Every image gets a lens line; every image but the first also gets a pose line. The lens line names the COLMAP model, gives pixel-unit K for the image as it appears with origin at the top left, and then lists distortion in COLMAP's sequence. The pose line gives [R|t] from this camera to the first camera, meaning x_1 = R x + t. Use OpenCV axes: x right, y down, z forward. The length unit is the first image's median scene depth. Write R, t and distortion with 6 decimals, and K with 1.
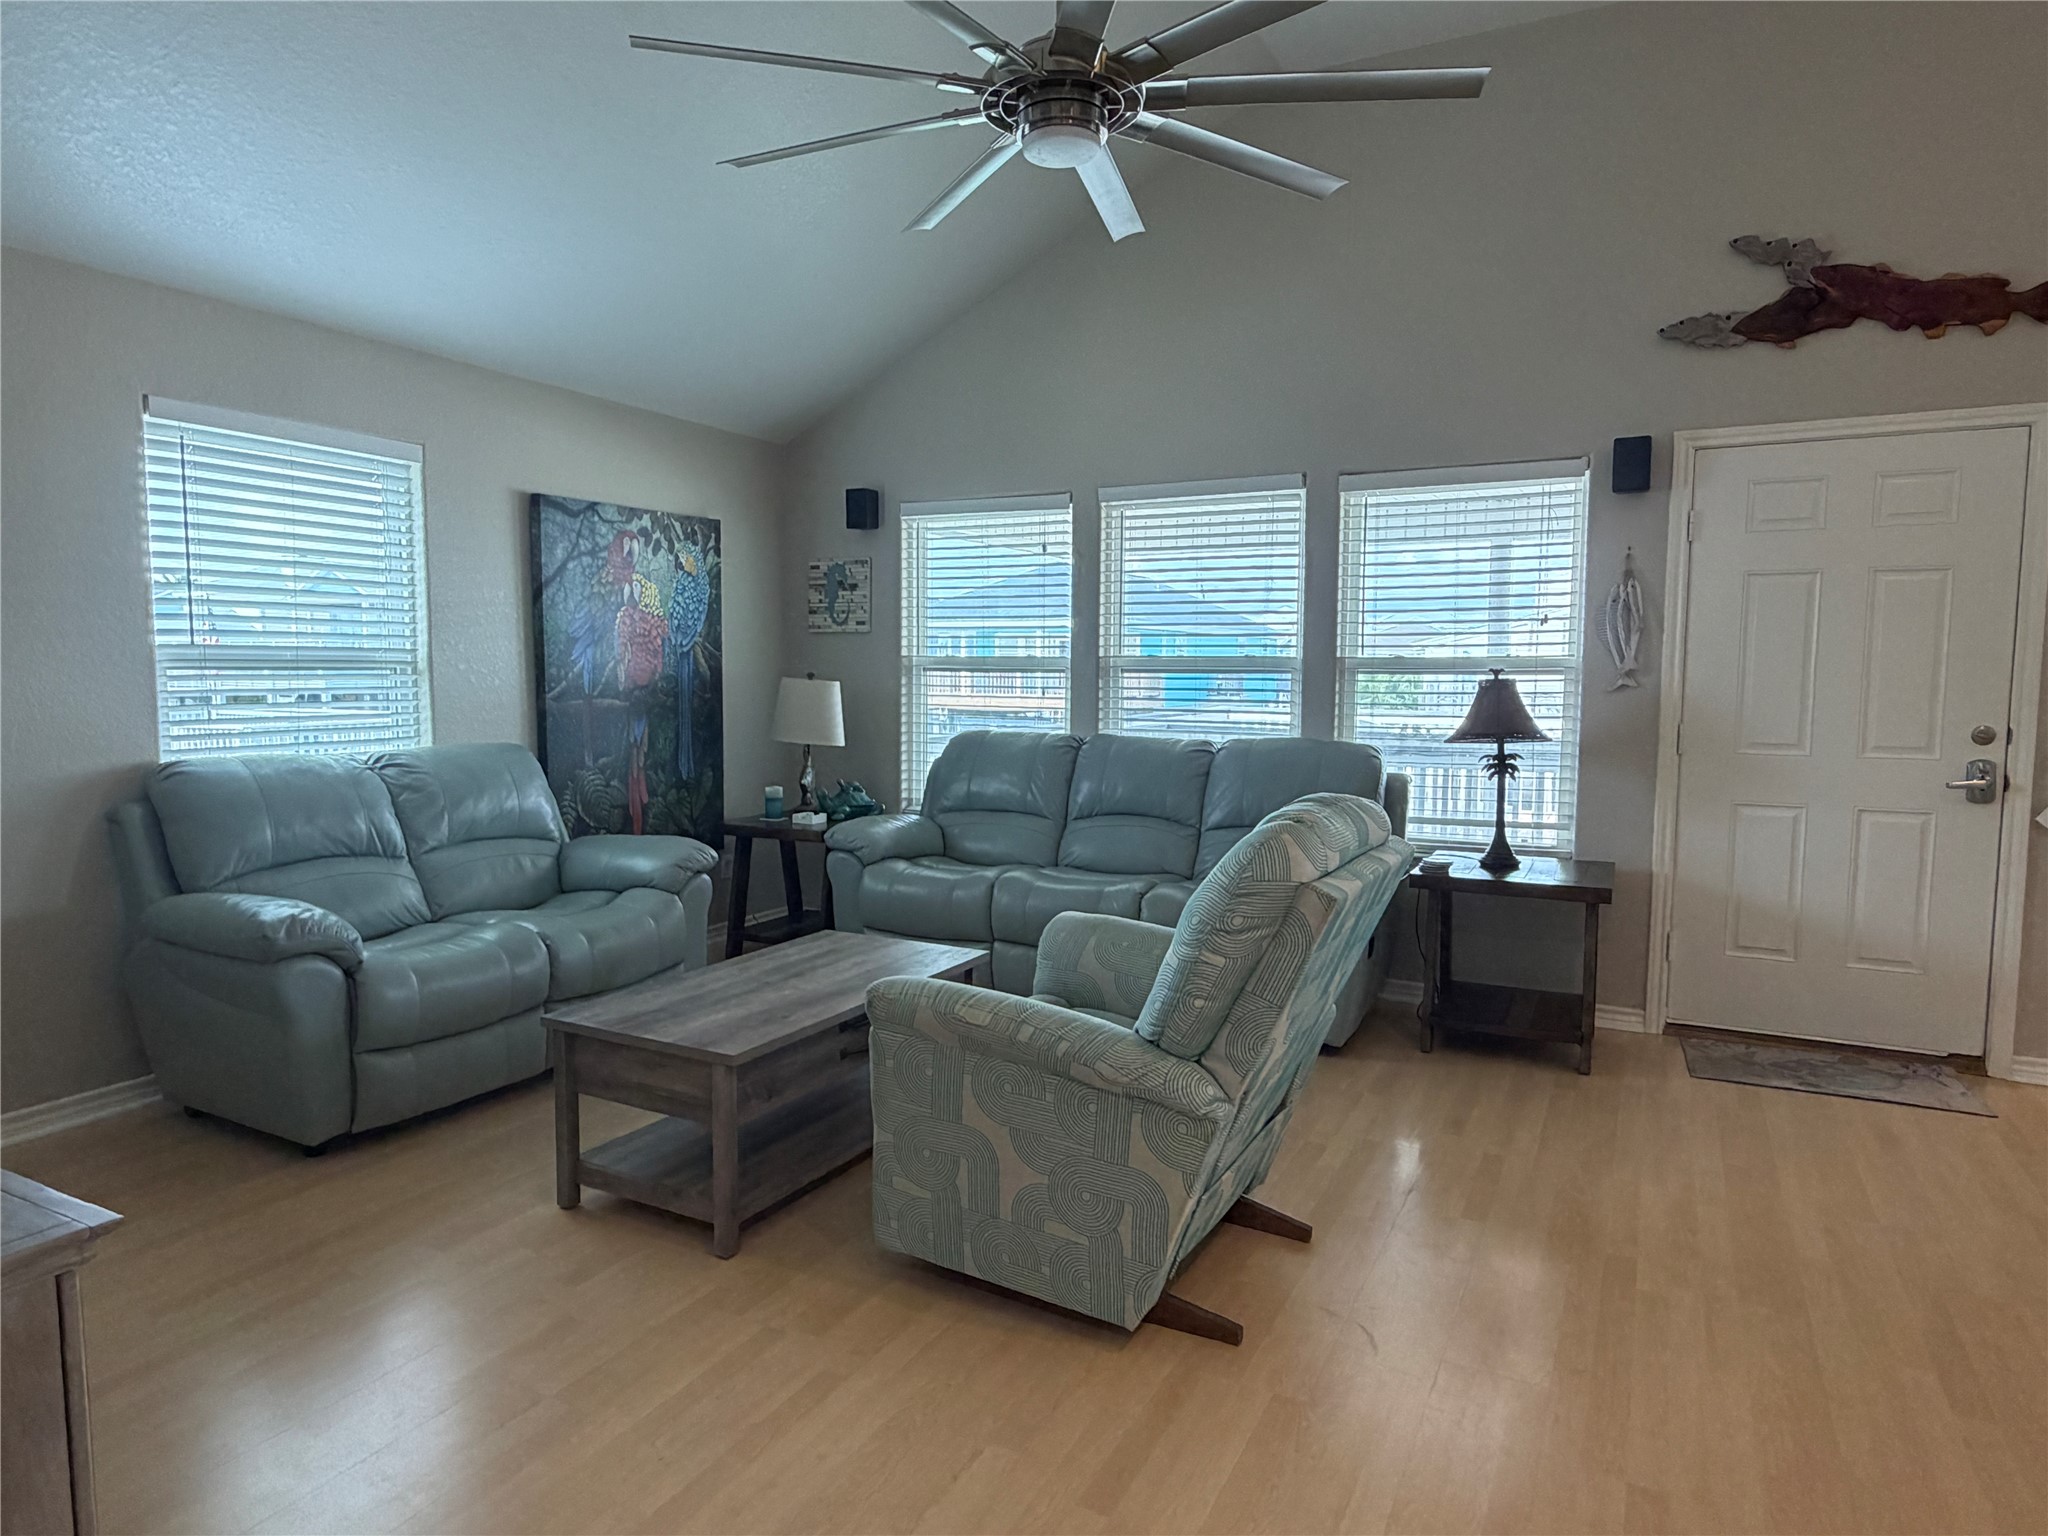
lens RADIAL K [[1199.2, 0, 1024.7], [0, 1199.2, 768.7], [0, 0, 1]] dist [0.000952, 0.000041]
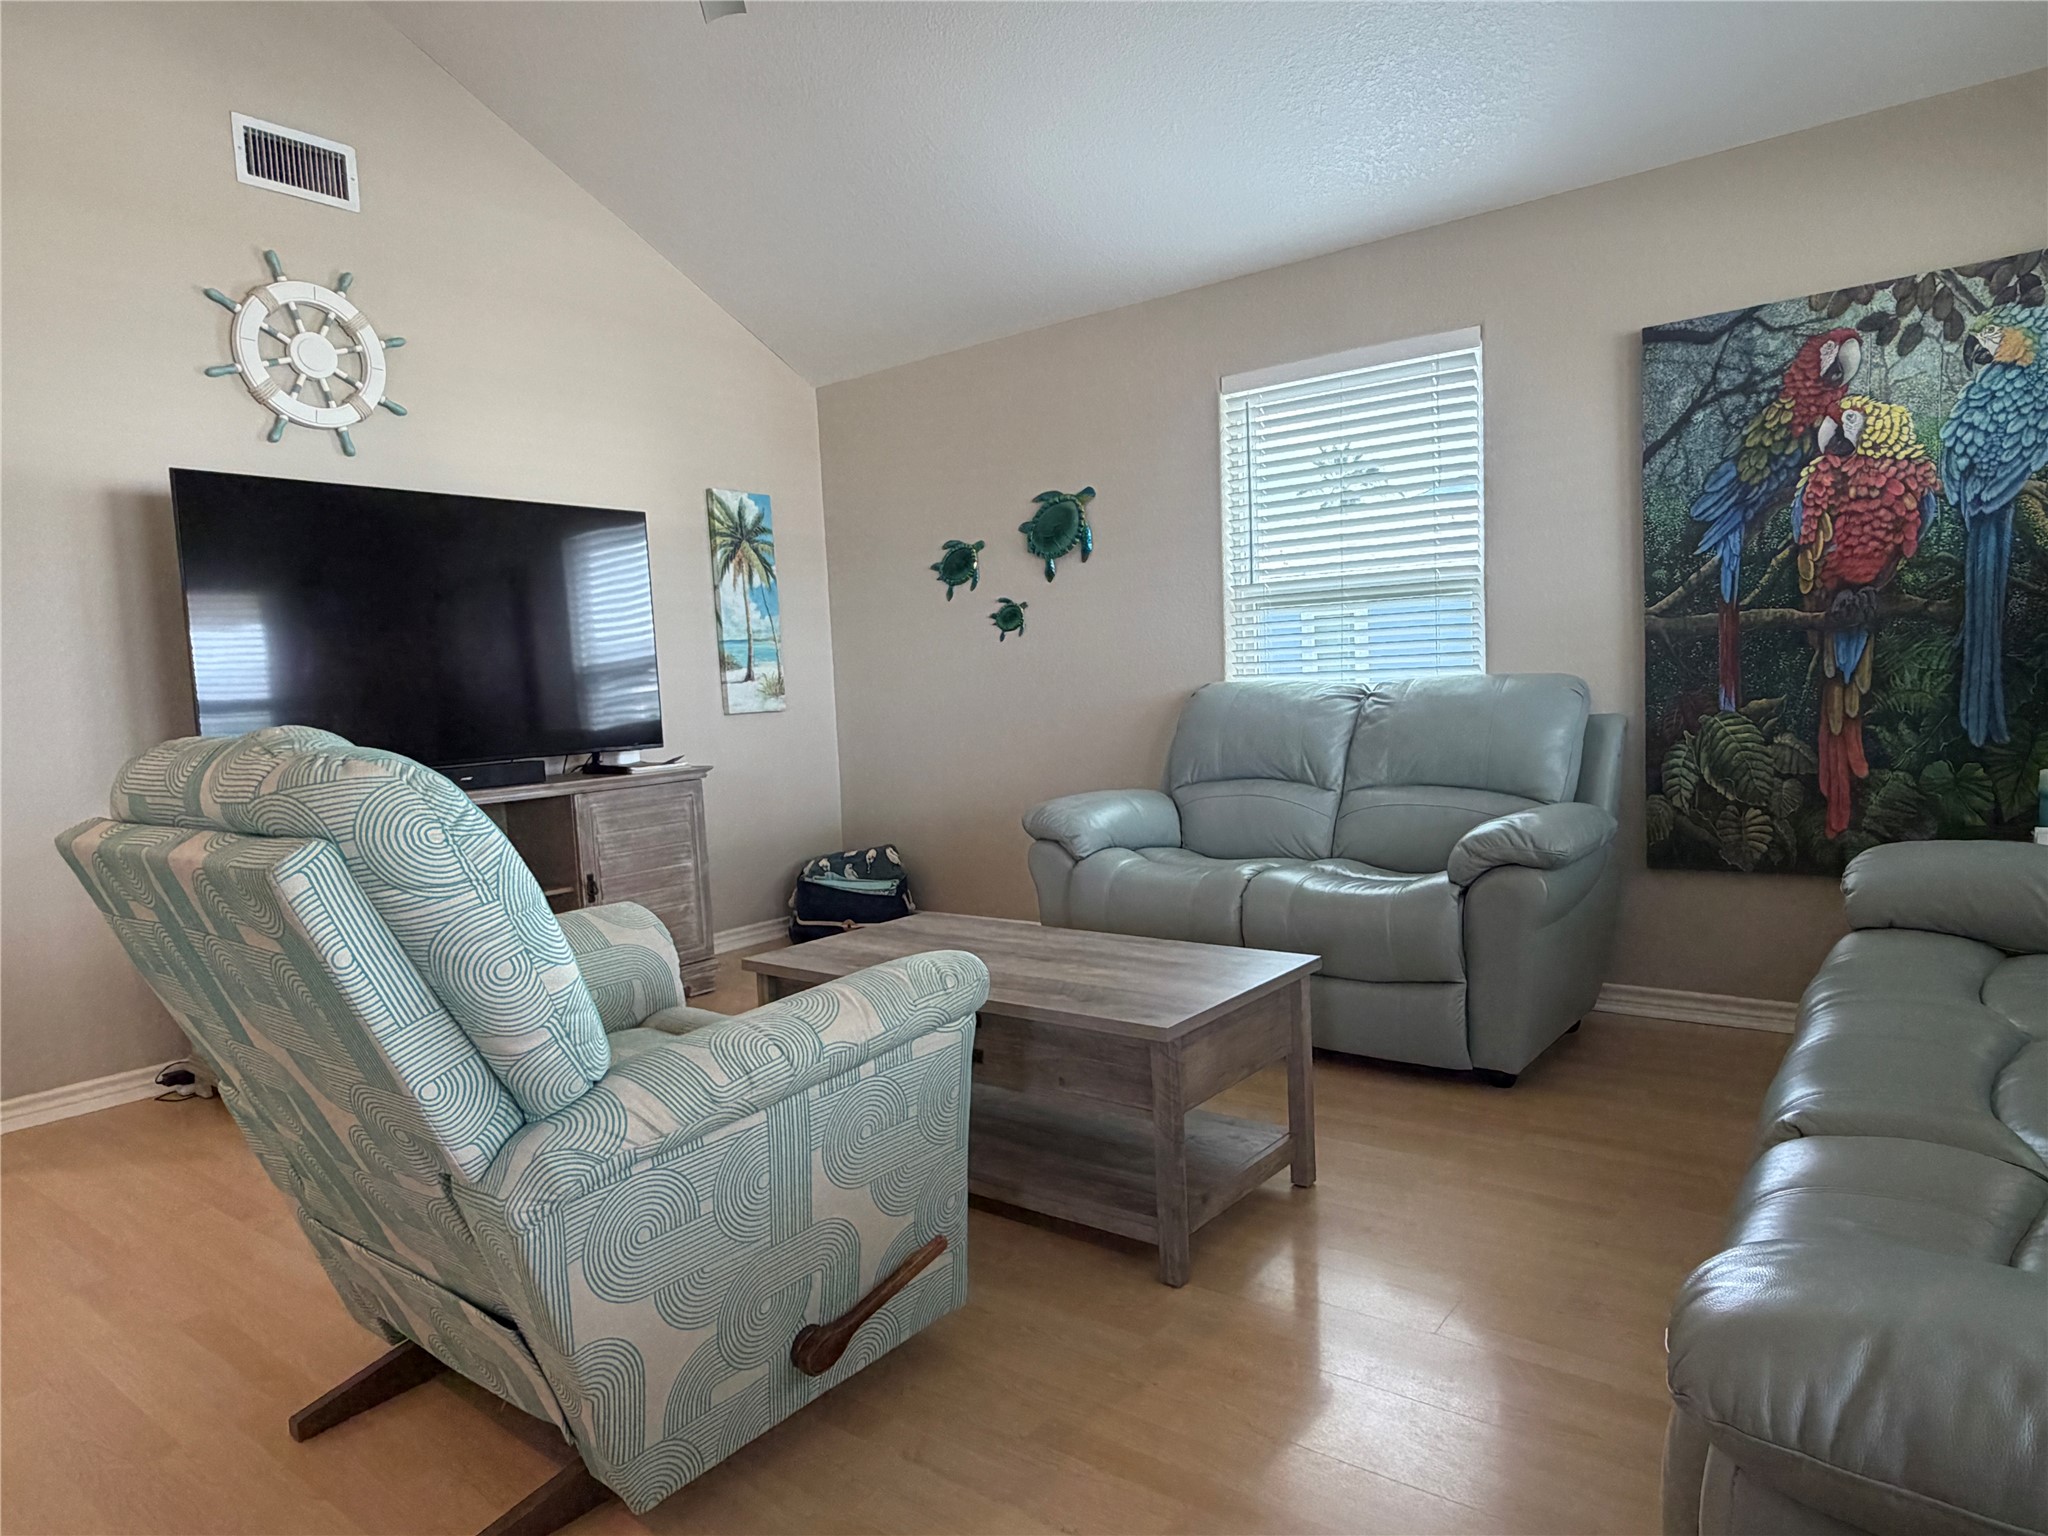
lens RADIAL K [[1246.3, 0, 1025.5], [0, 1246.3, 766.0], [0, 0, 1]] dist [-0.000243, 0.003024]
pose [[-0.174049, 0.078823, -0.981577, 0.387237], [-0.035761, 0.995628, 0.086292, -0.016986], [0.984087, 0.050121, -0.170469, 0.716798]]
